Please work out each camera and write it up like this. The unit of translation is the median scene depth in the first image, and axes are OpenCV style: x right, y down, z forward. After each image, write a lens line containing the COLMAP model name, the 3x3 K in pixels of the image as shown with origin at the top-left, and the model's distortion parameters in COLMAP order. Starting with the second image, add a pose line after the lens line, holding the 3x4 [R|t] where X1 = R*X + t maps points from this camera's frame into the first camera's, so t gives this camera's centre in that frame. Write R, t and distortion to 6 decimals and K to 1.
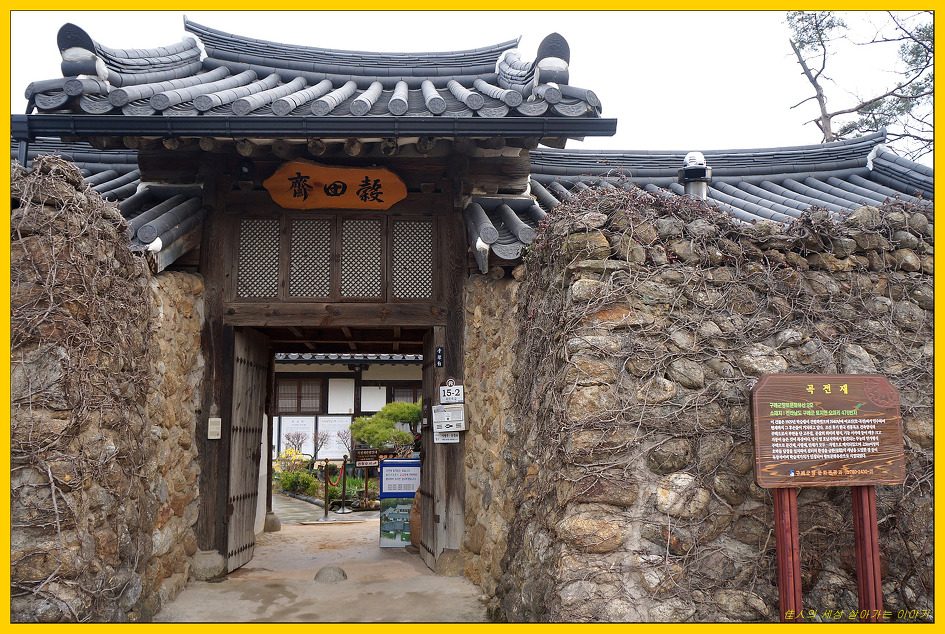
lens RADIAL K [[729.8, 0, 472.5], [0, 729.8, 317.0], [0, 0, 1]] dist [-0.031664, -0.007049]
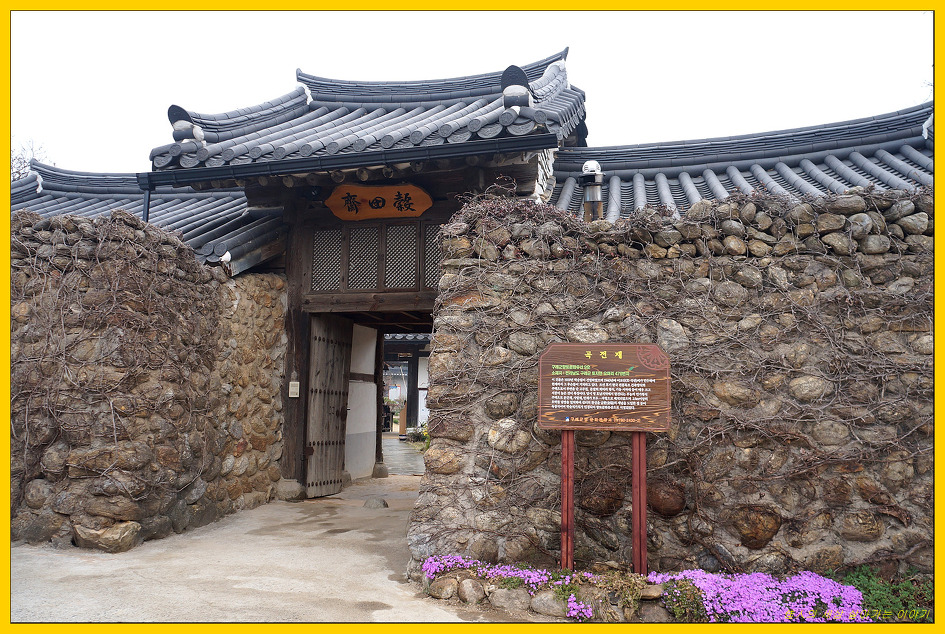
lens RADIAL K [[729.8, 0, 472.5], [0, 729.8, 317.0], [0, 0, 1]] dist [-0.031664, -0.007049]
pose [[0.946092, -0.016819, -0.323460, 0.603415], [0.024712, 0.999488, 0.020310, 0.001617], [0.322953, -0.027208, 0.946024, -0.246829]]
